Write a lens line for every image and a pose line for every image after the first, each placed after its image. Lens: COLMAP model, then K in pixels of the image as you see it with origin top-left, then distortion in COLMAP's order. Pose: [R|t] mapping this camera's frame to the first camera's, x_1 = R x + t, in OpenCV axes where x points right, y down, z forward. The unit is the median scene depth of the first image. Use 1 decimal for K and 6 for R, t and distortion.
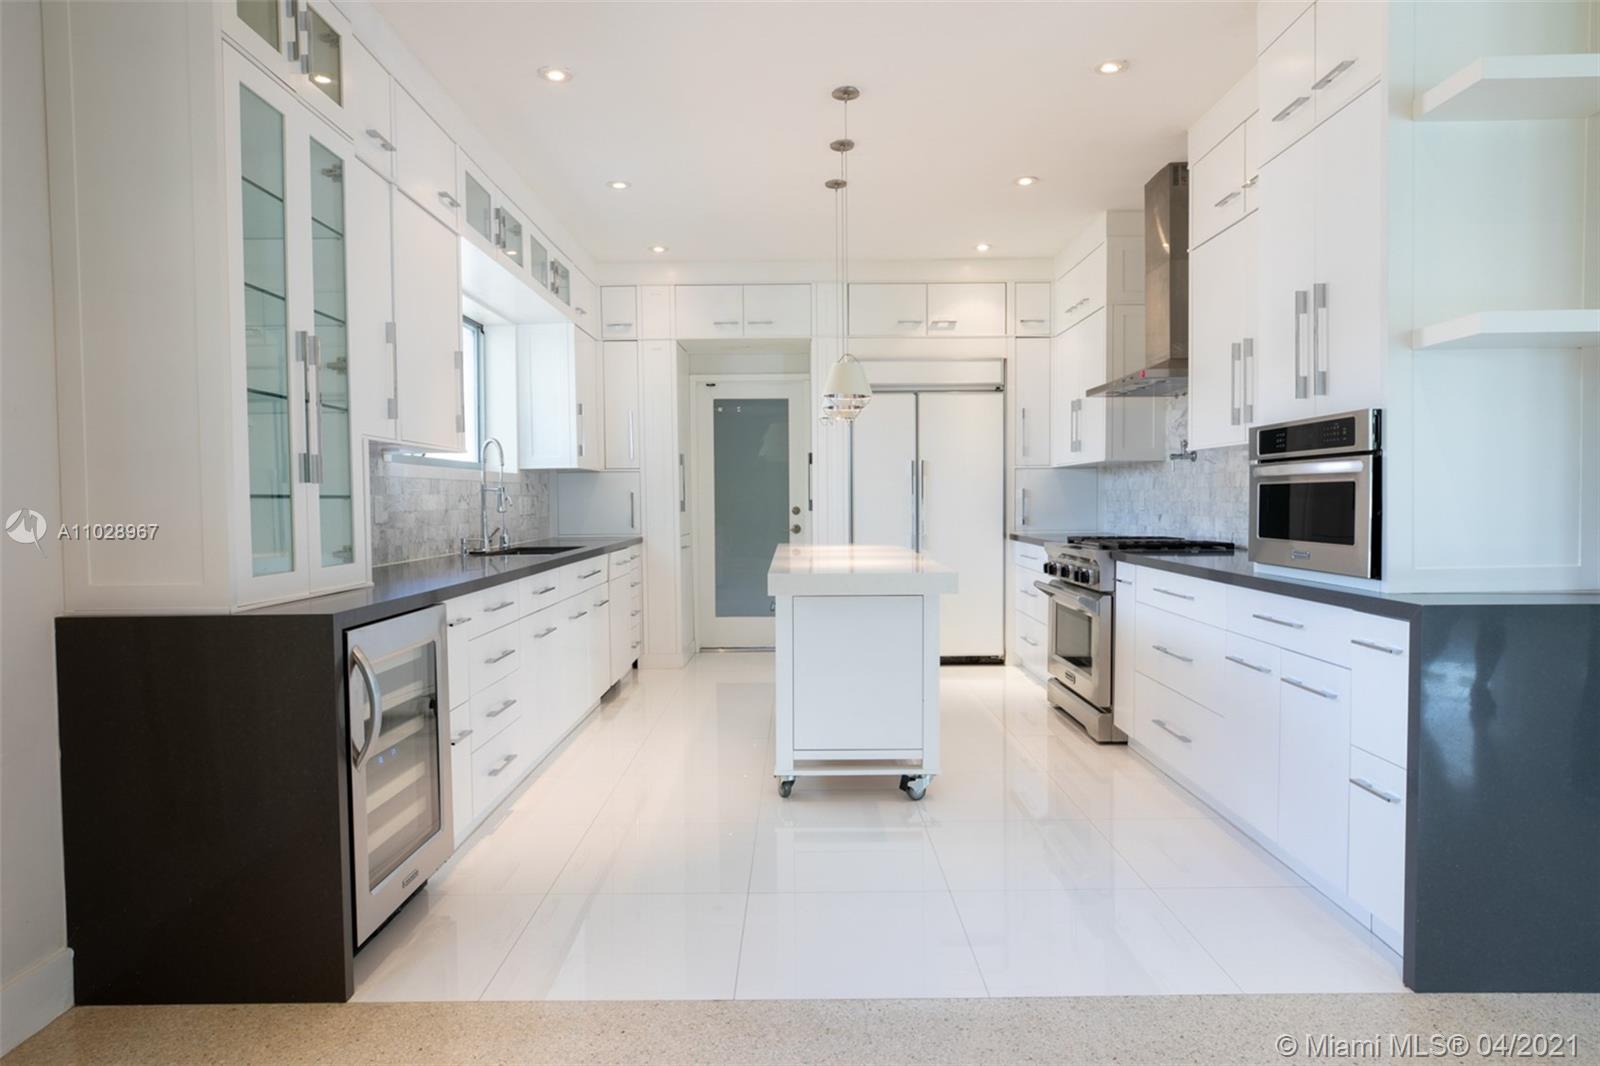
lens RADIAL K [[929.4, 0, 800.0], [0, 929.4, 533.0], [0, 0, 1]] dist [-0.002040, 0.001095]
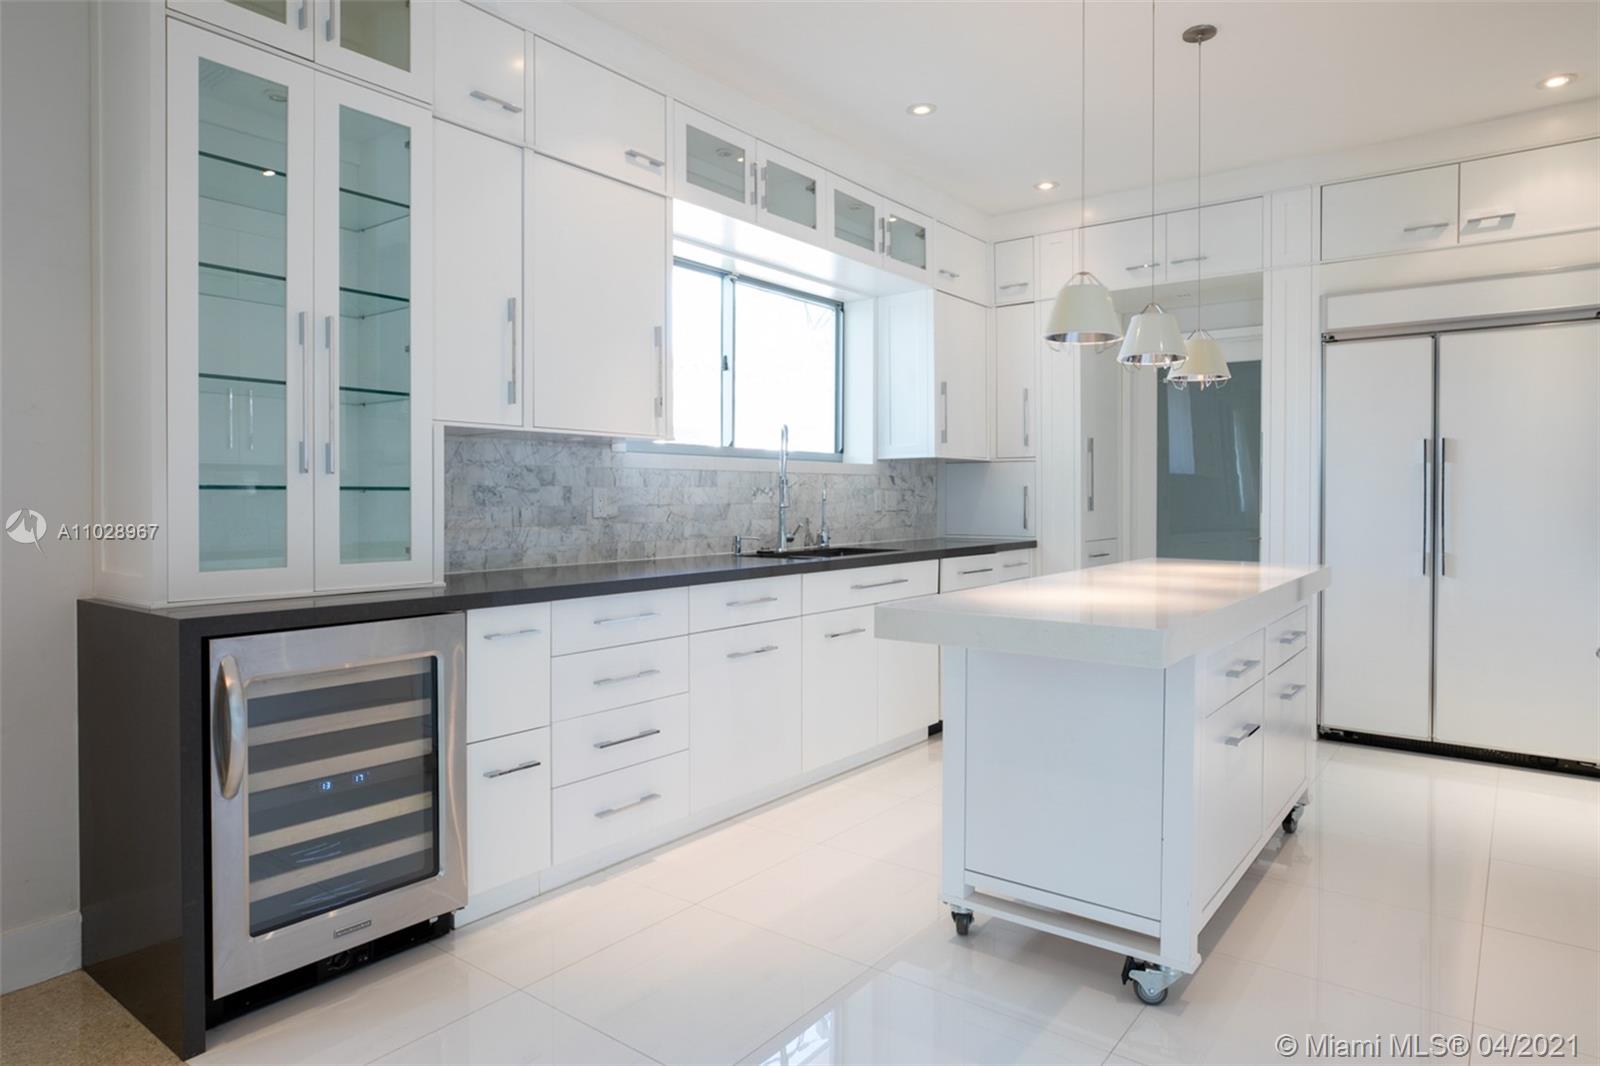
lens RADIAL K [[947.9, 0, 794.5], [0, 947.9, 512.4], [0, 0, 1]] dist [-0.005764, 0.003196]
pose [[0.797817, 0.020810, -0.602540, 0.203869], [-0.030559, 0.999515, -0.005942, -0.011338], [0.602124, 0.023154, 0.798066, 0.251714]]
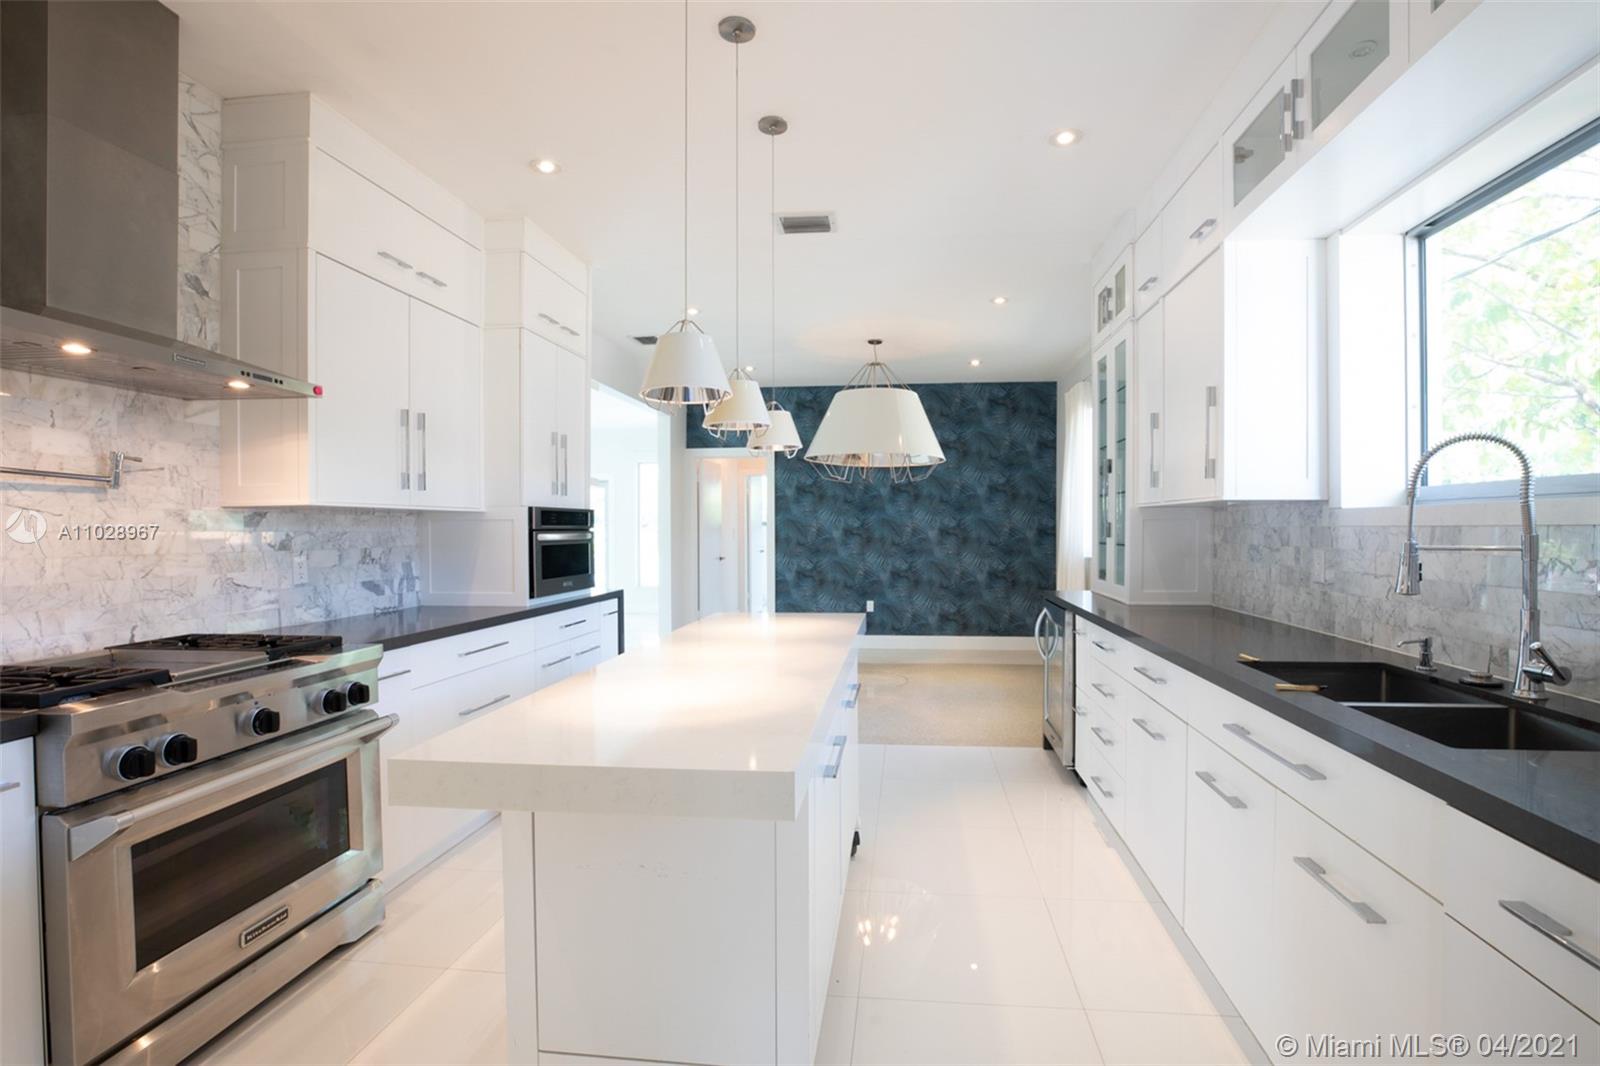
lens RADIAL K [[756.0, 0, 821.9], [0, 756.0, 527.5], [0, 0, 1]] dist [-0.024152, 0.000002]
pose [[-0.995093, 0.010850, 0.098344, -0.049148], [0.014510, 0.999225, 0.036585, -0.066233], [-0.097871, 0.037832, -0.994480, 1.240646]]
